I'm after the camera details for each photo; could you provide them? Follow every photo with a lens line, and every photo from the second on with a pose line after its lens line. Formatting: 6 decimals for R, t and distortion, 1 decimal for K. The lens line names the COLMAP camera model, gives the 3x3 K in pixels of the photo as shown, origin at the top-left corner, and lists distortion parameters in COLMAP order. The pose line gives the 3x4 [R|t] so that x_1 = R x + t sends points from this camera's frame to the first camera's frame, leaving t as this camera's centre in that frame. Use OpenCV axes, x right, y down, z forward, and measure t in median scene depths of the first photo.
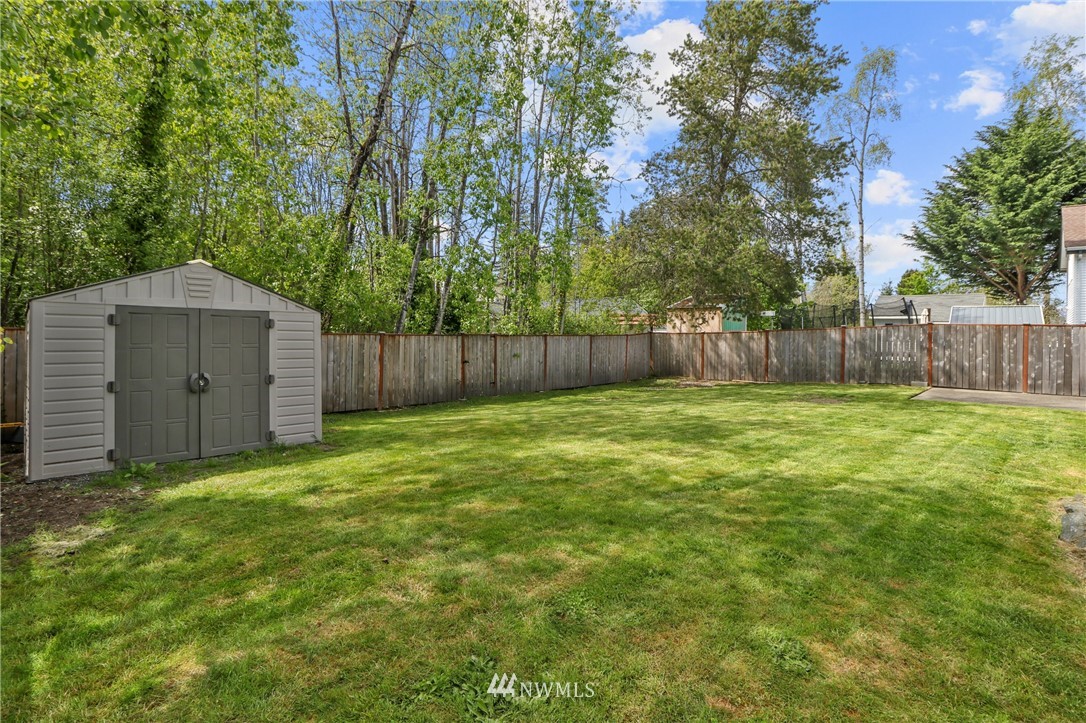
lens RADIAL K [[514.0, 0, 547.9], [0, 514.0, 353.3], [0, 0, 1]] dist [-0.000655, -0.000094]
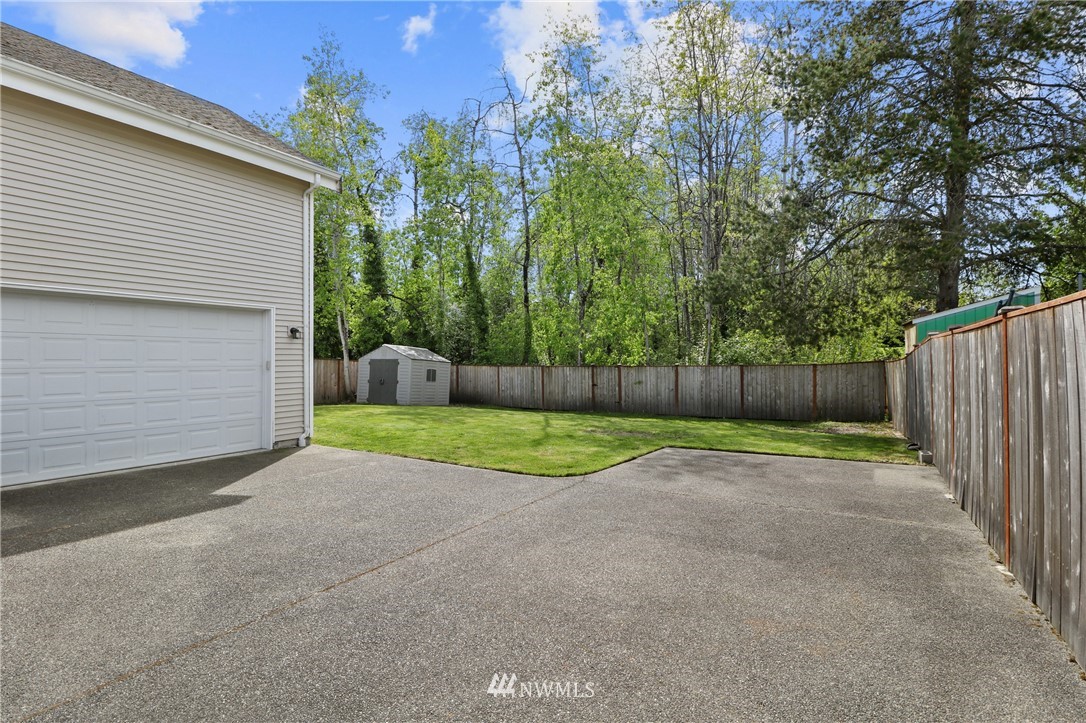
lens RADIAL K [[514.0, 0, 547.9], [0, 514.0, 353.3], [0, 0, 1]] dist [-0.000655, -0.000094]
pose [[0.220462, -0.026150, -0.975045, 1.216284], [-0.032100, 0.998905, -0.034047, -0.018998], [0.974867, 0.038805, 0.219381, 0.563231]]
